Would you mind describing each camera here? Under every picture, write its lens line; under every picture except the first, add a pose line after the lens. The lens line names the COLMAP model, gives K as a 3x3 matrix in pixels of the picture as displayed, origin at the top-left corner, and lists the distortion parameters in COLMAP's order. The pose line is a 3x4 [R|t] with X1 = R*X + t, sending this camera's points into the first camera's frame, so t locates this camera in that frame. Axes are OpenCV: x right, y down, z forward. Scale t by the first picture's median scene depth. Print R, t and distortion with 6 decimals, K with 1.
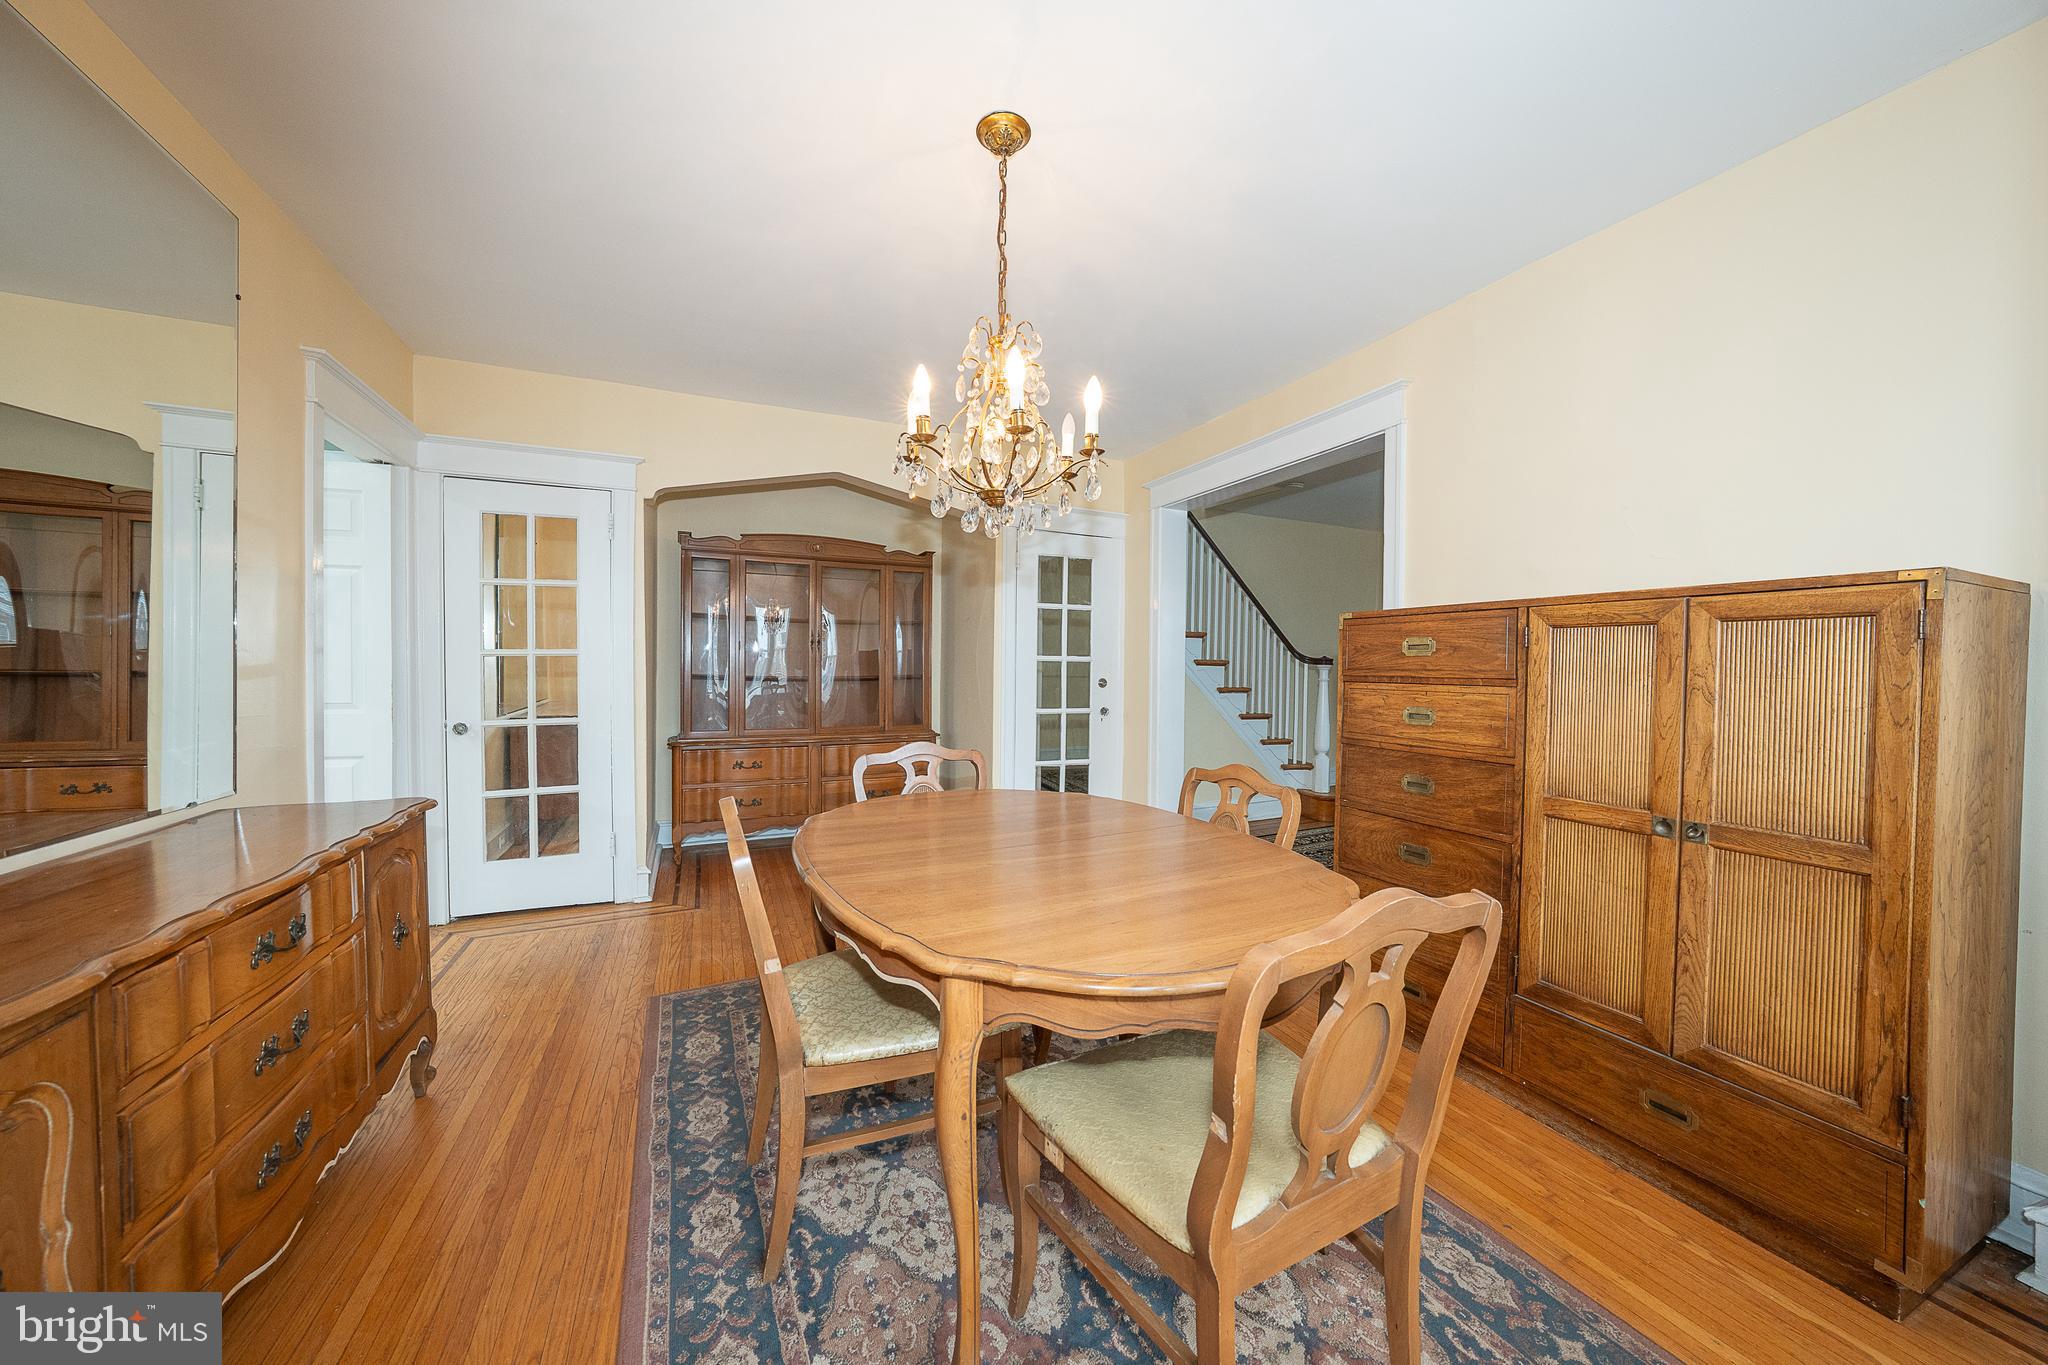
lens RADIAL K [[705.4, 0, 1020.3], [0, 705.4, 672.2], [0, 0, 1]] dist [-0.025521, 0.004703]
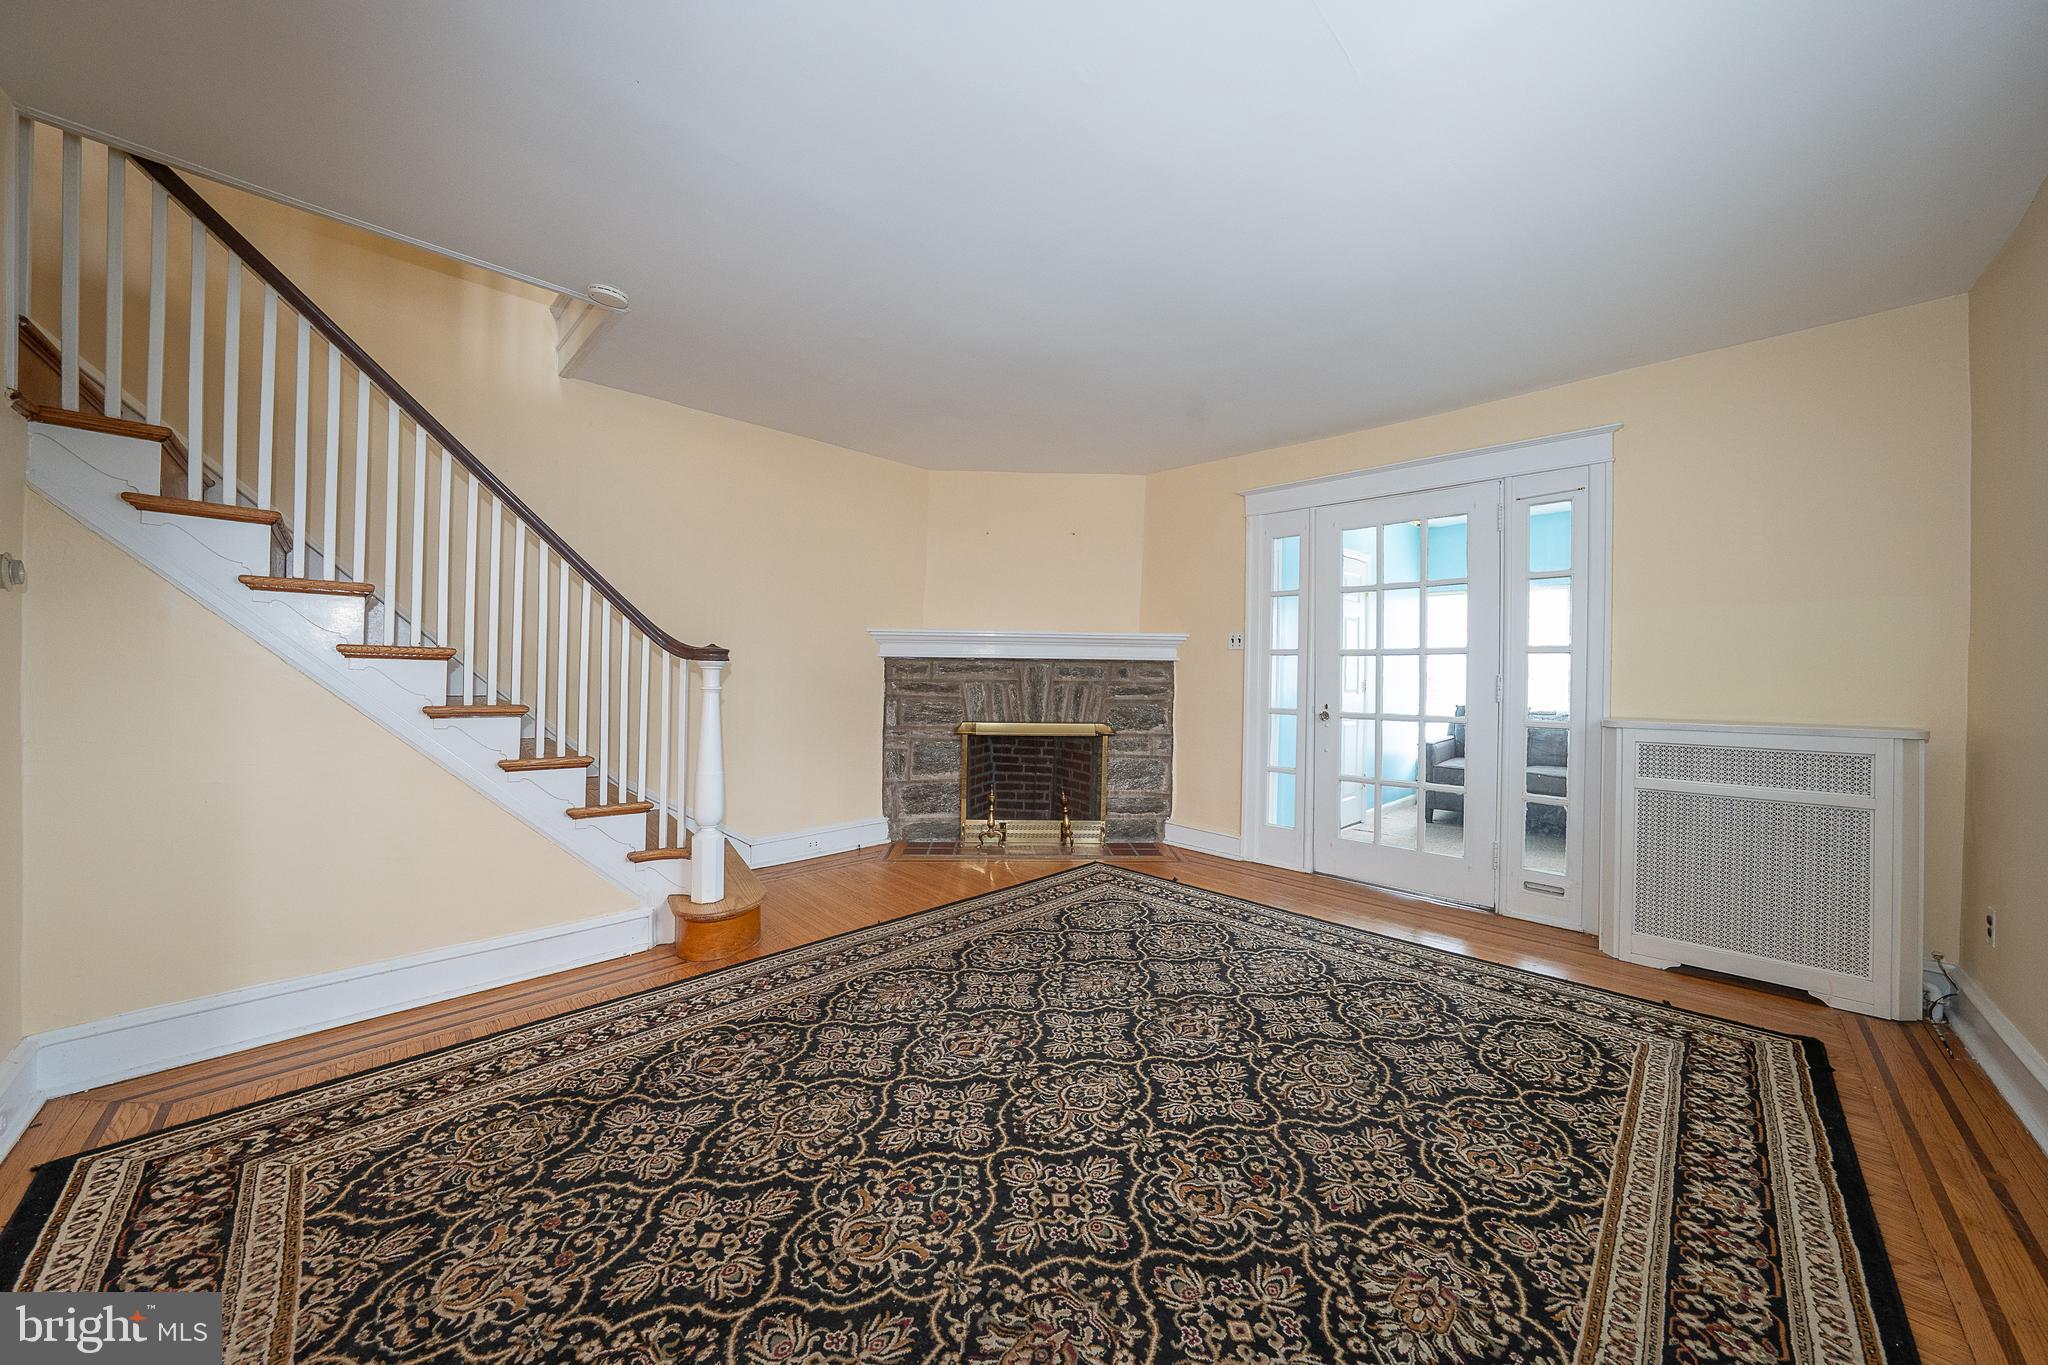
lens RADIAL K [[705.4, 0, 1026.8], [0, 705.4, 675.5], [0, 0, 1]] dist [-0.025521, 0.004703]
pose [[0.939640, 0.003886, 0.342142, 0.737460], [-0.002865, 0.999990, -0.003489, 0.002563], [-0.342152, 0.002299, 0.939642, 0.642564]]
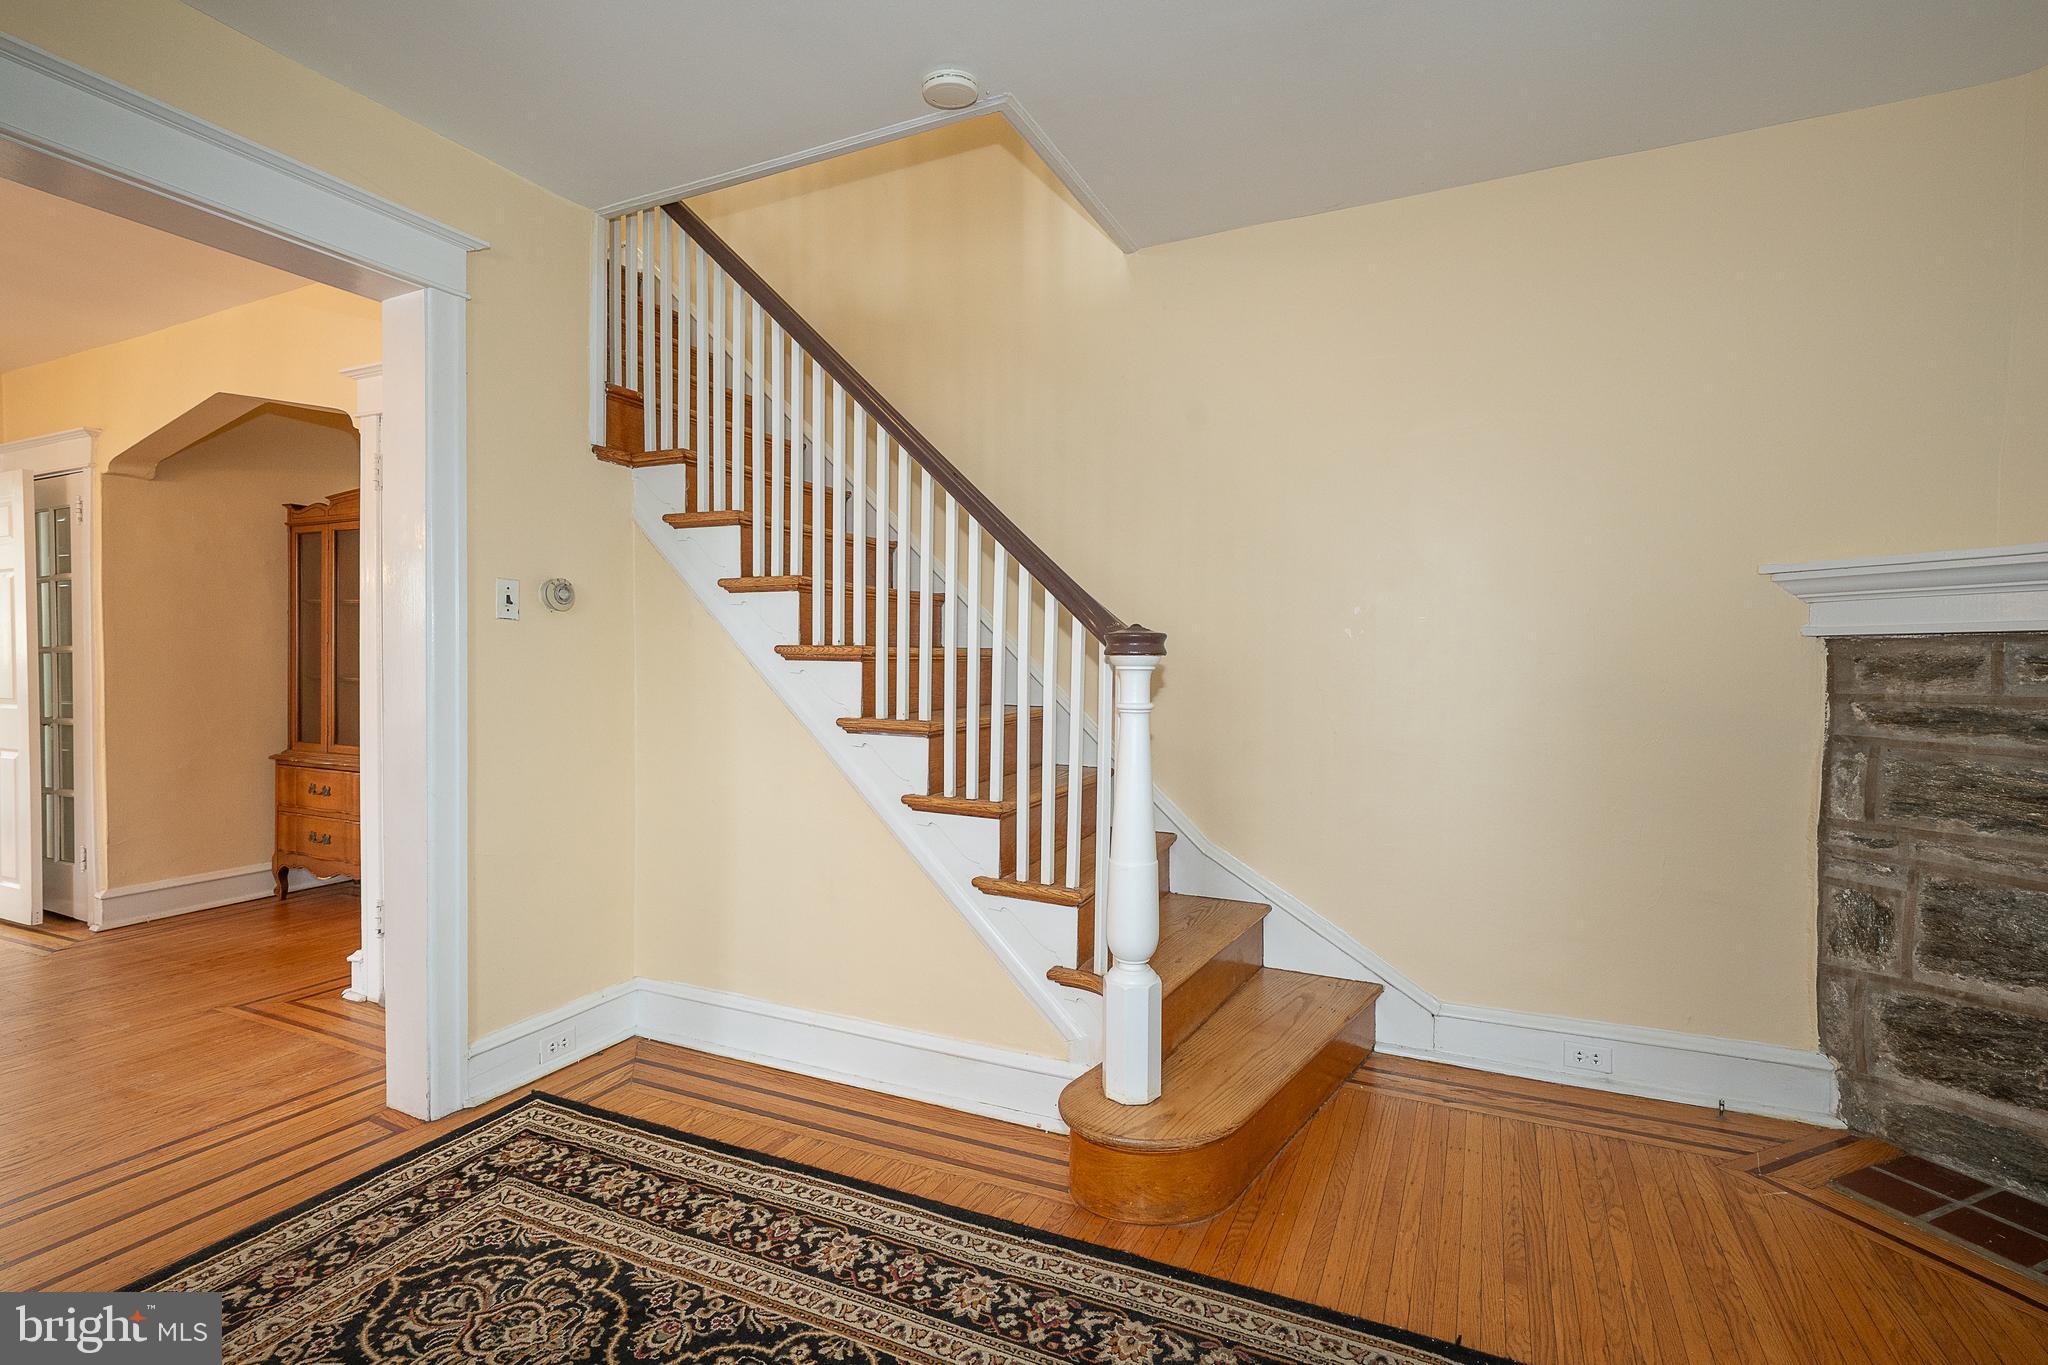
lens RADIAL K [[923.1, 0, 1022.7], [0, 923.1, 681.3], [0, 0, 1]] dist [-0.001603, 0.000820]
pose [[0.643254, 0.009387, -0.765595, 1.073316], [-0.009400, 0.999946, 0.004362, -0.001676], [0.765595, 0.004390, 0.643308, 1.111845]]
